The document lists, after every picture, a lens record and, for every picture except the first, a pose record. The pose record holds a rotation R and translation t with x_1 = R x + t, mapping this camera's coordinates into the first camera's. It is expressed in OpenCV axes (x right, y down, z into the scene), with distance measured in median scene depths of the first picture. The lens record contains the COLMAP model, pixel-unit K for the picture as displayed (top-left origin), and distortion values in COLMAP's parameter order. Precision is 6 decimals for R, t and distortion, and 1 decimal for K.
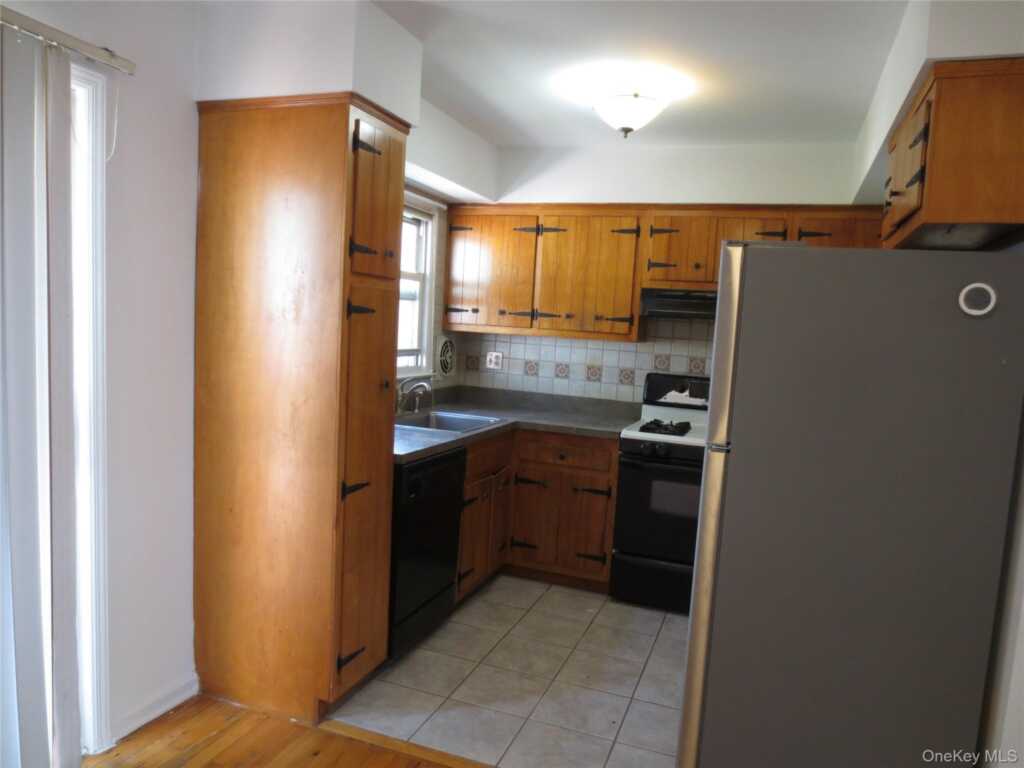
lens RADIAL K [[735.2, 0, 512.0], [0, 735.2, 384.0], [0, 0, 1]] dist [-0.025514, -0.002143]
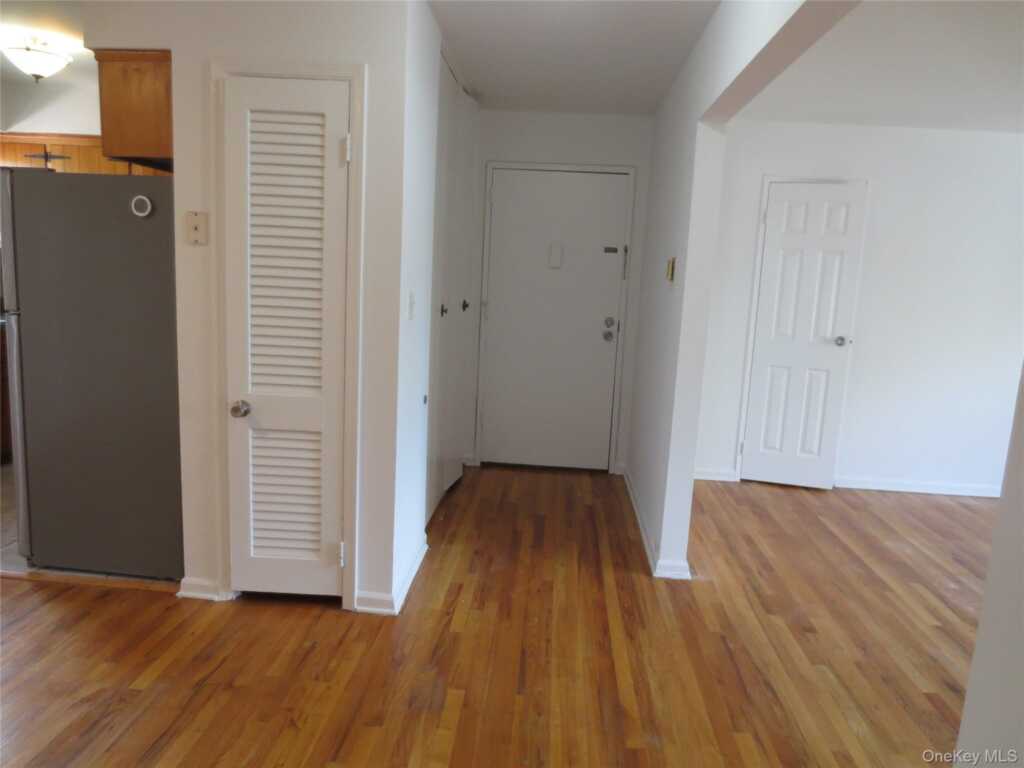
lens RADIAL K [[738.6, 0, 512.0], [0, 738.6, 384.0], [0, 0, 1]] dist [-0.017095, 0.005312]
pose [[0.961489, -0.054086, 0.269471, 0.563565], [0.030638, 0.995427, 0.090476, 0.085929], [-0.273132, -0.078735, 0.958749, -0.452312]]
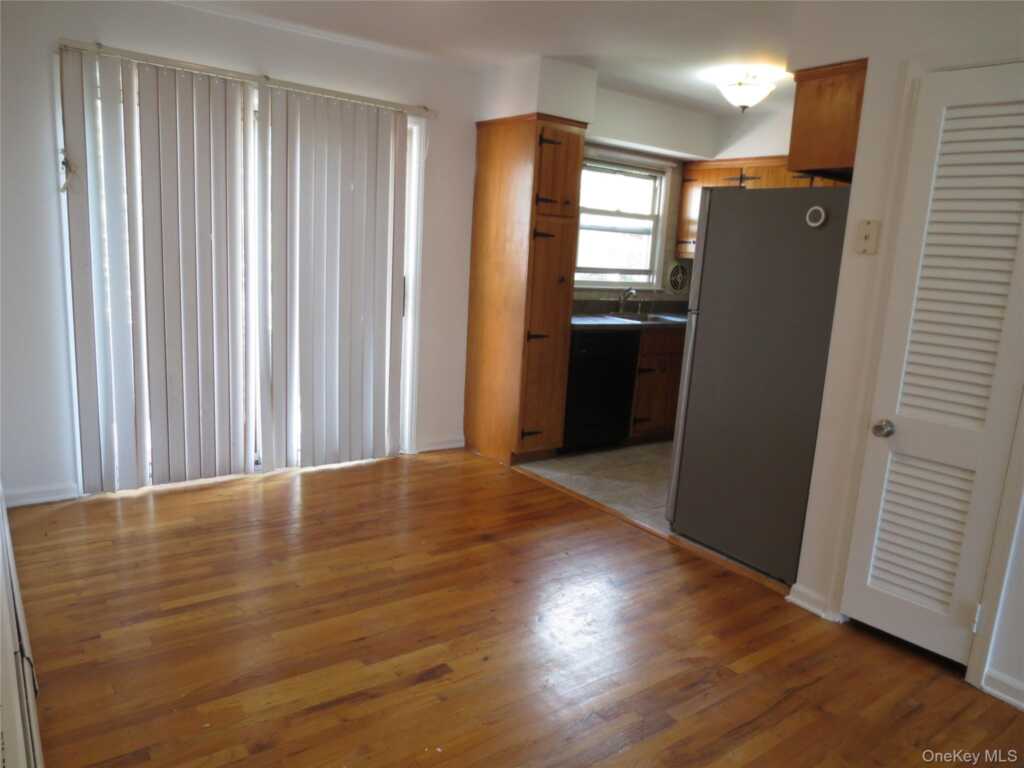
lens RADIAL K [[729.4, 0, 487.0], [0, 729.4, 378.7], [0, 0, 1]] dist [-0.050598, 0.017014]
pose [[0.825544, 0.094702, -0.556336, 0.563541], [-0.060080, 0.994965, 0.080215, 0.090995], [0.561131, -0.032796, 0.827077, -0.438514]]
